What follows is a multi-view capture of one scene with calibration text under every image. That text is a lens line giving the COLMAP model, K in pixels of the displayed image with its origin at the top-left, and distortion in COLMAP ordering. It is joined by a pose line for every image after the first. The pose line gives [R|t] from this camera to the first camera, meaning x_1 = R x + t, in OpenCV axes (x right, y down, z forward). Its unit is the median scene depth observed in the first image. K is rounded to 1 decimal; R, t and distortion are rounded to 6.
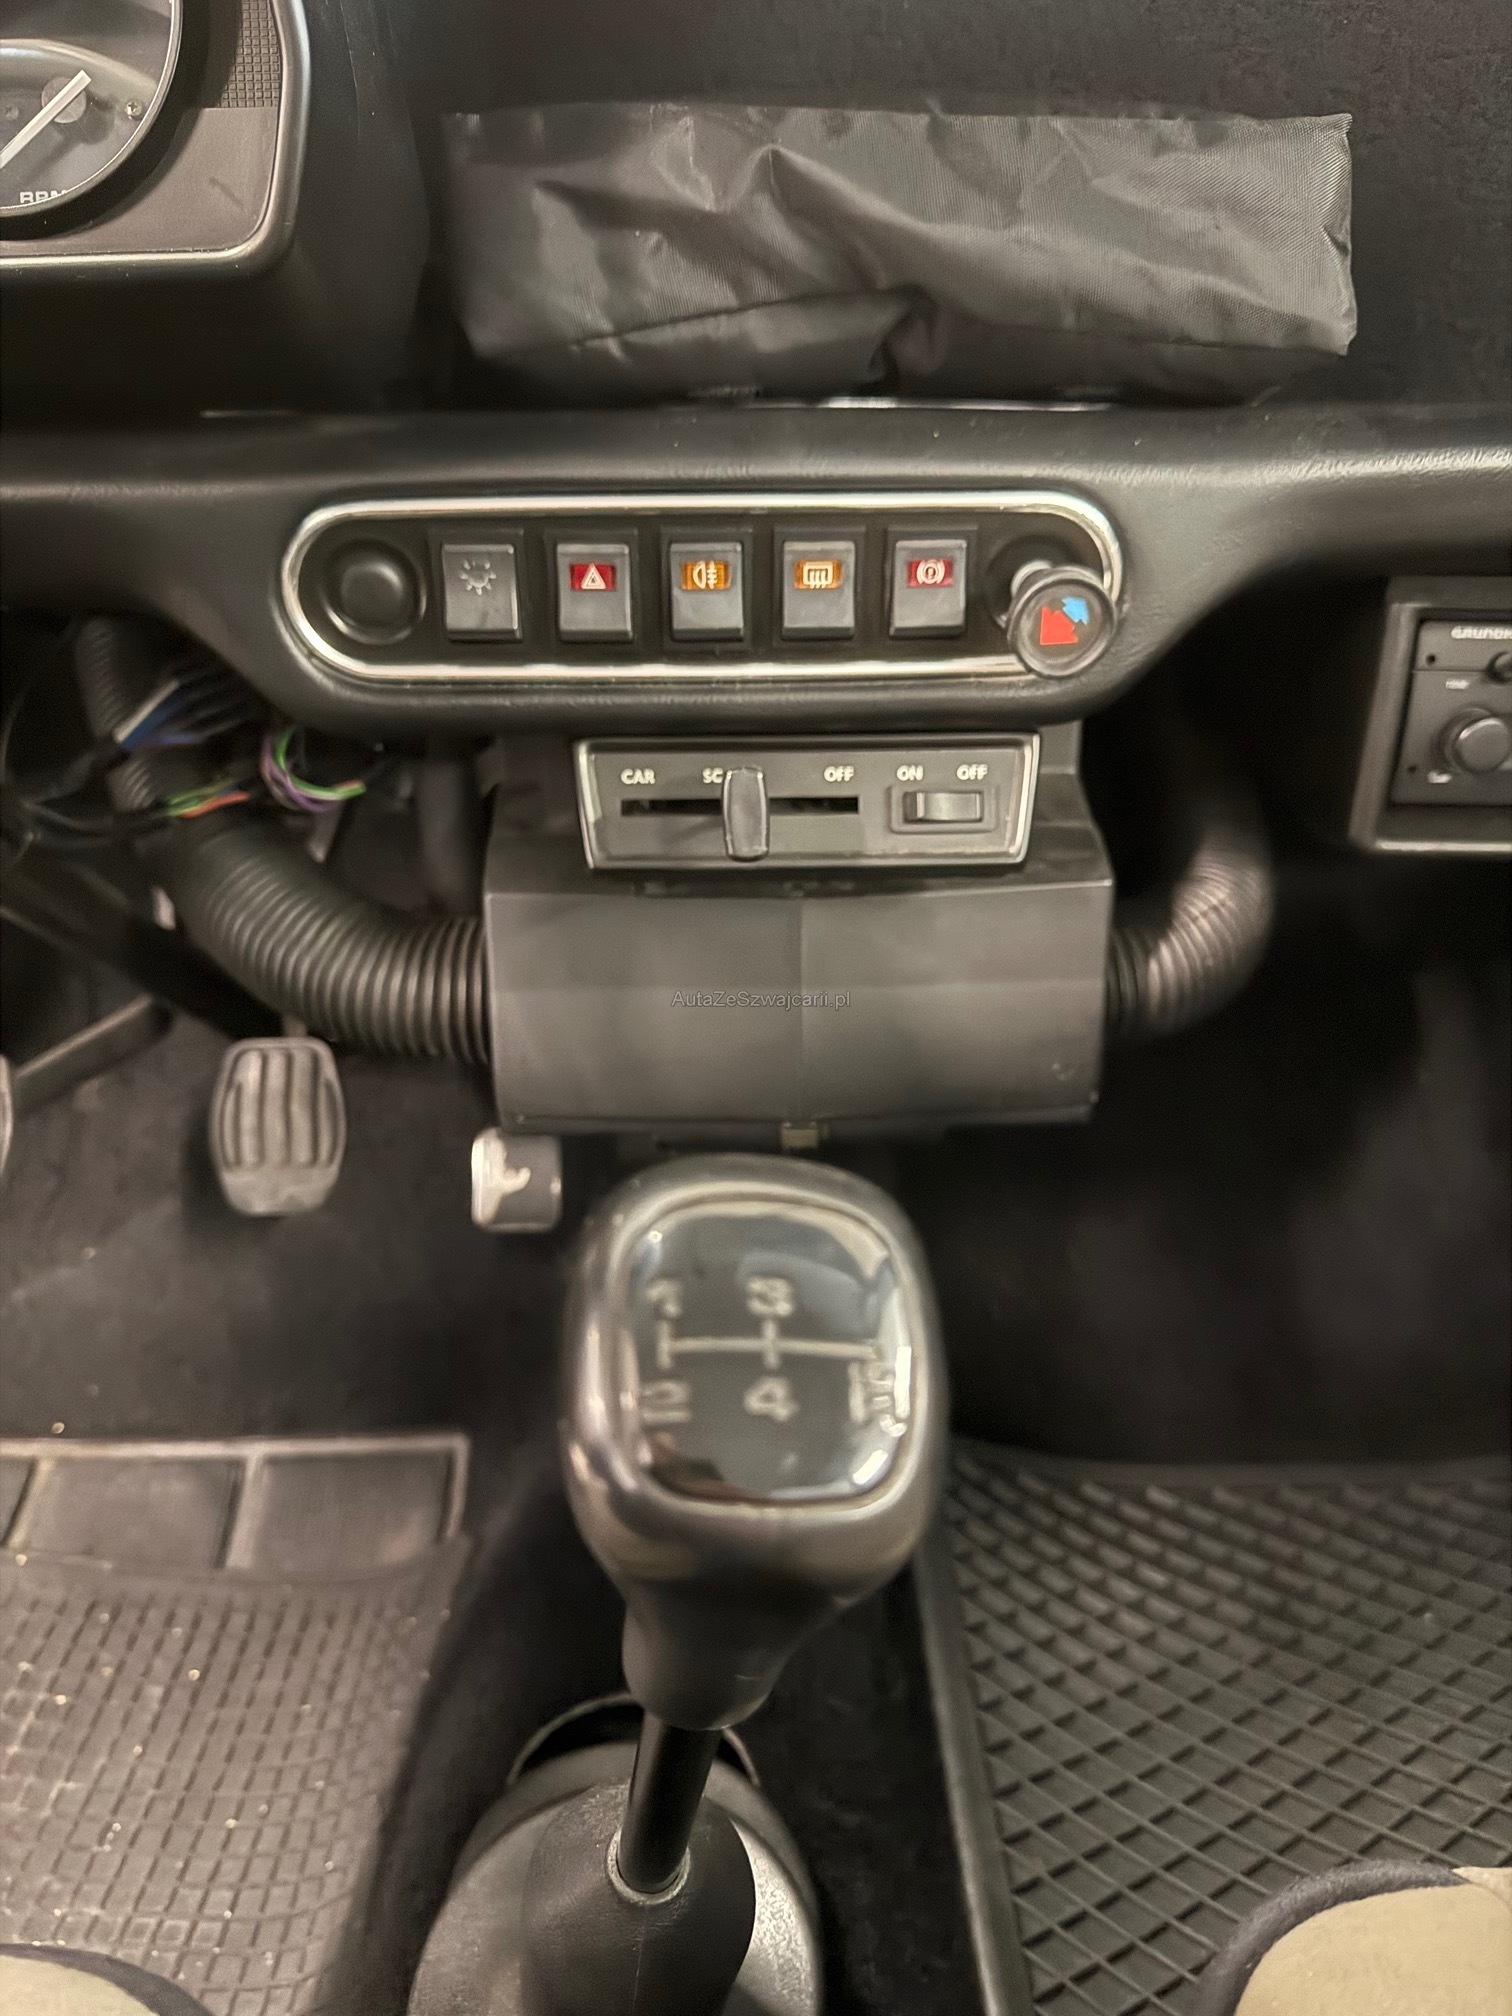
lens RADIAL K [[1451.9, 0, 783.9], [0, 1451.9, 1056.7], [0, 0, 1]] dist [0.010023, -0.006265]
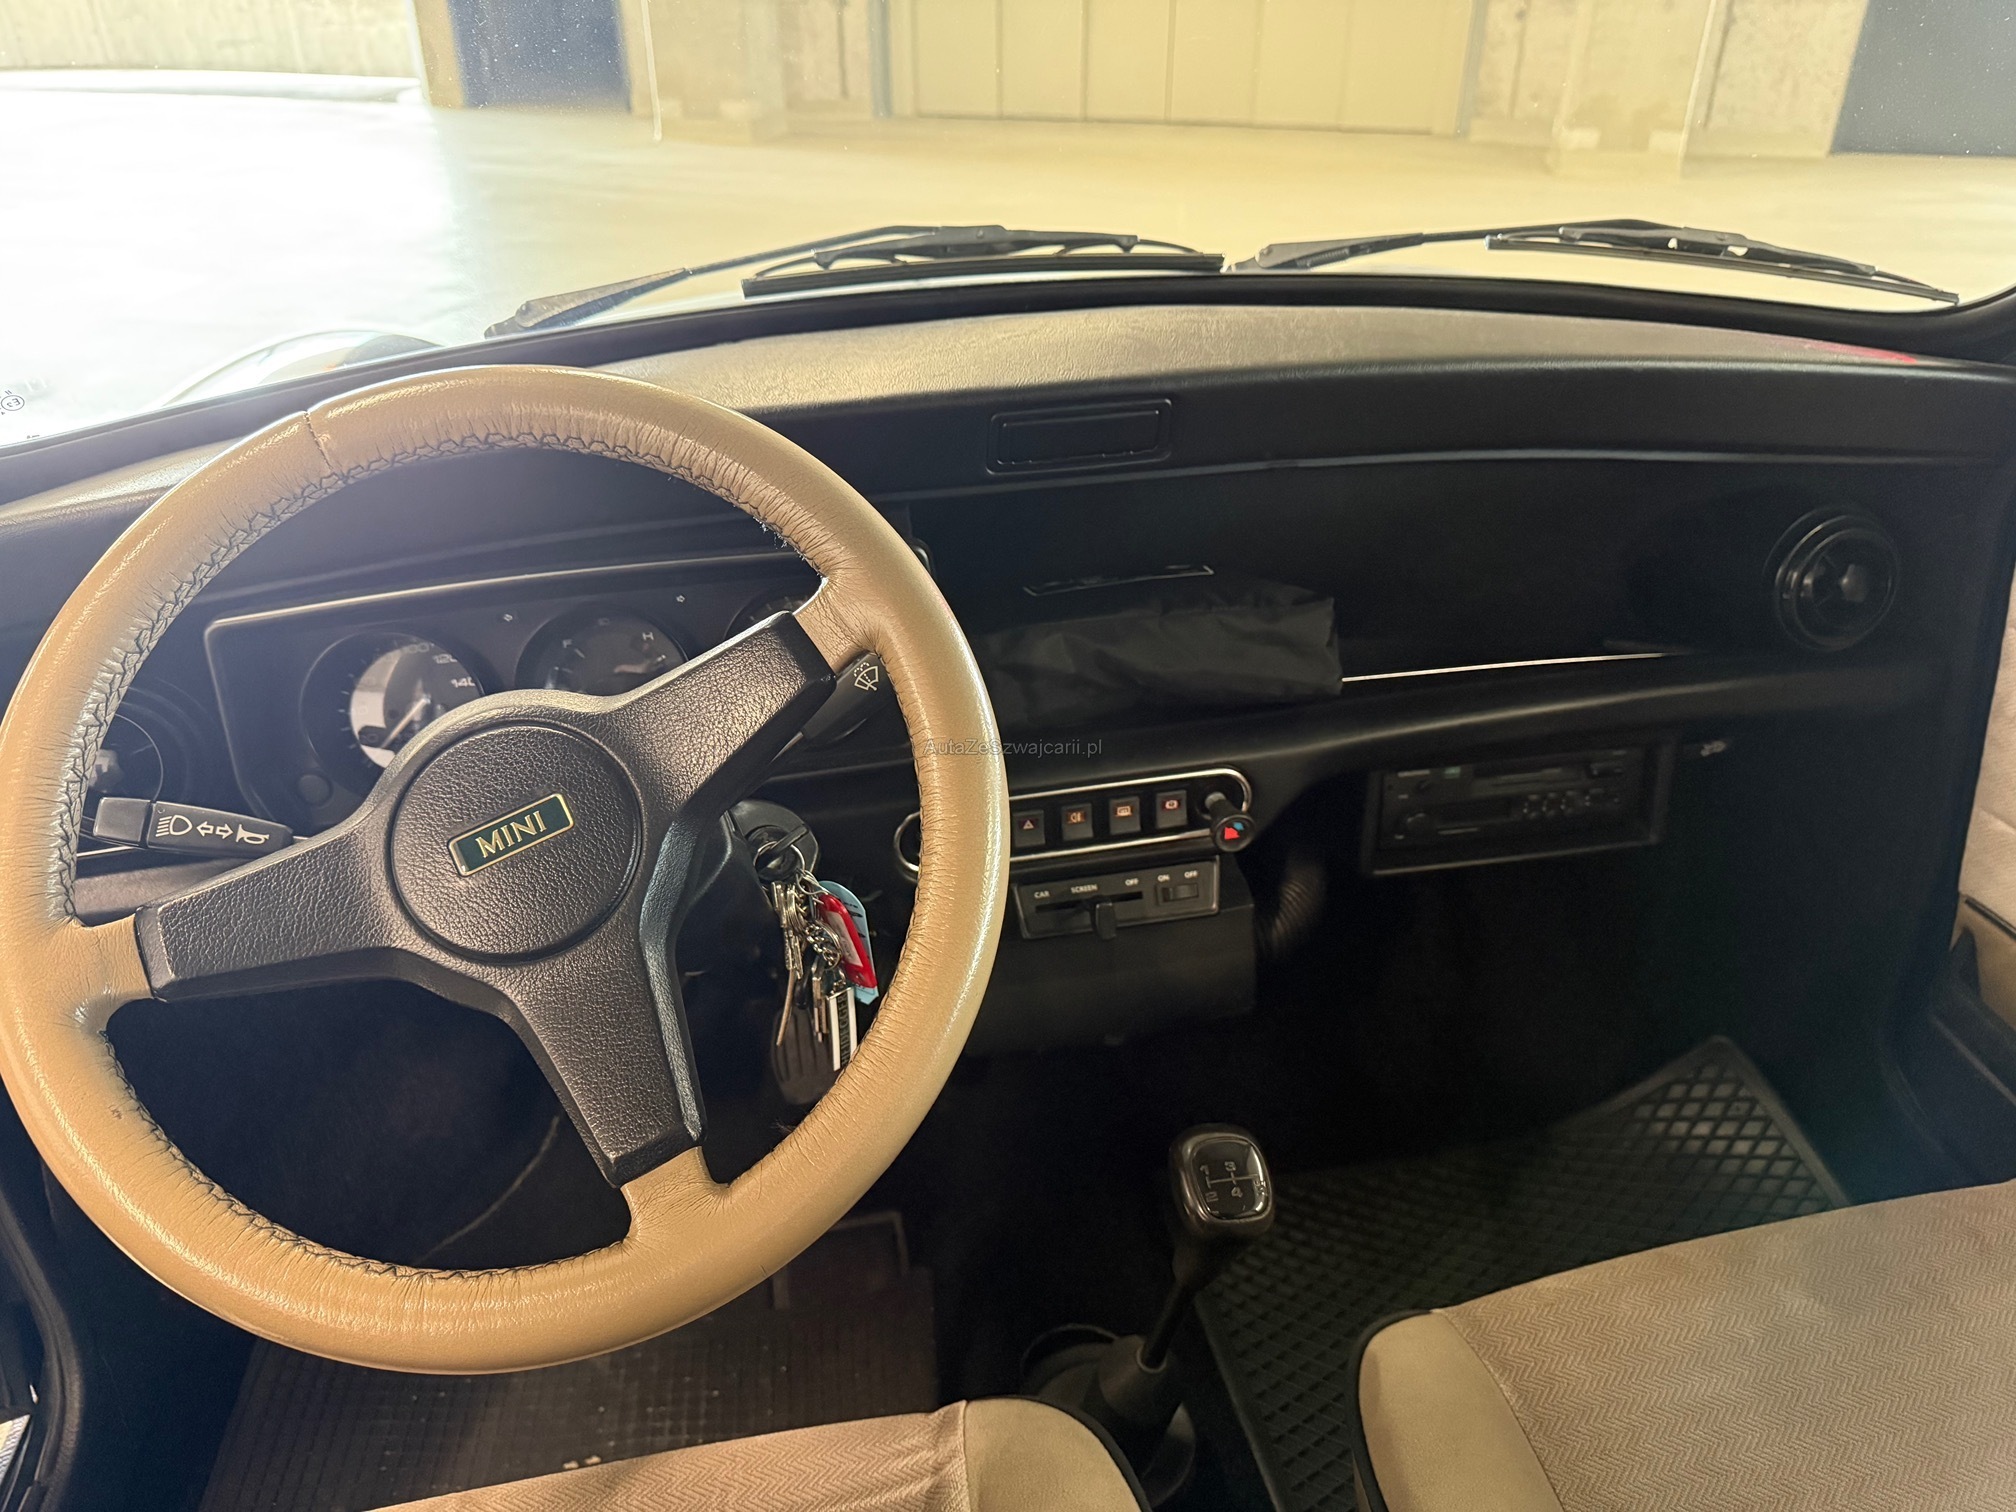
lens RADIAL K [[1451.9, 0, 1020.0], [0, 1451.9, 761.7], [0, 0, 1]] dist [0.010023, -0.006265]
pose [[0.987242, -0.098494, 0.125108, -0.379685], [0.099663, 0.995016, -0.003099, -0.384049], [-0.124179, 0.015528, 0.992138, -1.128551]]
